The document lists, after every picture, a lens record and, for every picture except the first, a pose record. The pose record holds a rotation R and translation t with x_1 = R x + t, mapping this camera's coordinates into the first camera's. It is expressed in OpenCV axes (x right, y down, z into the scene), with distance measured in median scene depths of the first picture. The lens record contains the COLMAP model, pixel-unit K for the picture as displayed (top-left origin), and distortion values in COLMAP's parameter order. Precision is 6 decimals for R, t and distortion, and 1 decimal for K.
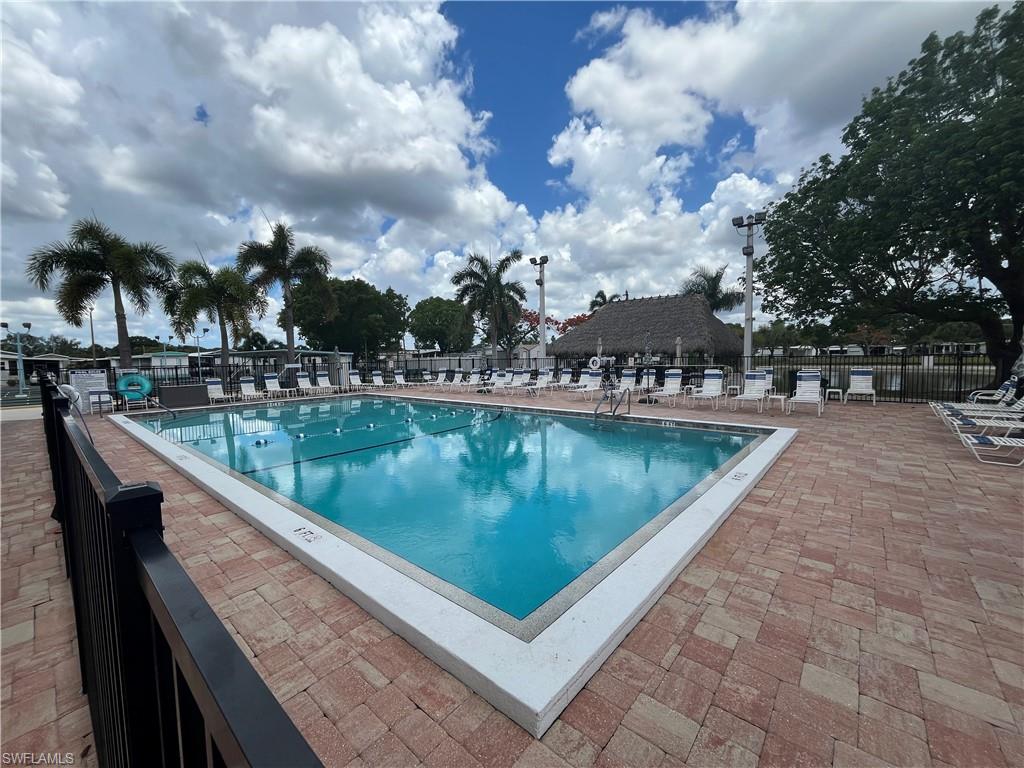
lens RADIAL K [[414.8, 0, 510.7], [0, 414.8, 385.4], [0, 0, 1]] dist [-0.001178, -0.000129]
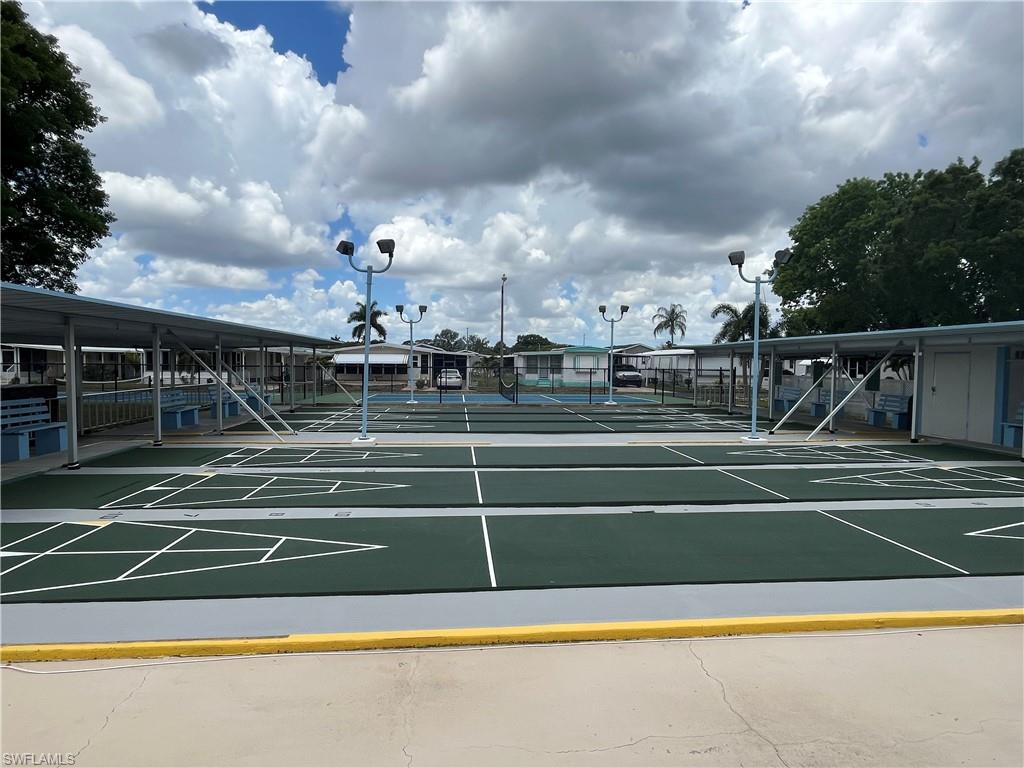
lens RADIAL K [[539.0, 0, 512.4], [0, 539.0, 383.4], [0, 0, 1]] dist [0.000592, 0.000036]
pose [[0.725787, 0.050167, -0.686087, -0.343079], [-0.067854, 0.997695, 0.001172, -0.017924], [0.684564, 0.045703, 0.727518, 0.339448]]
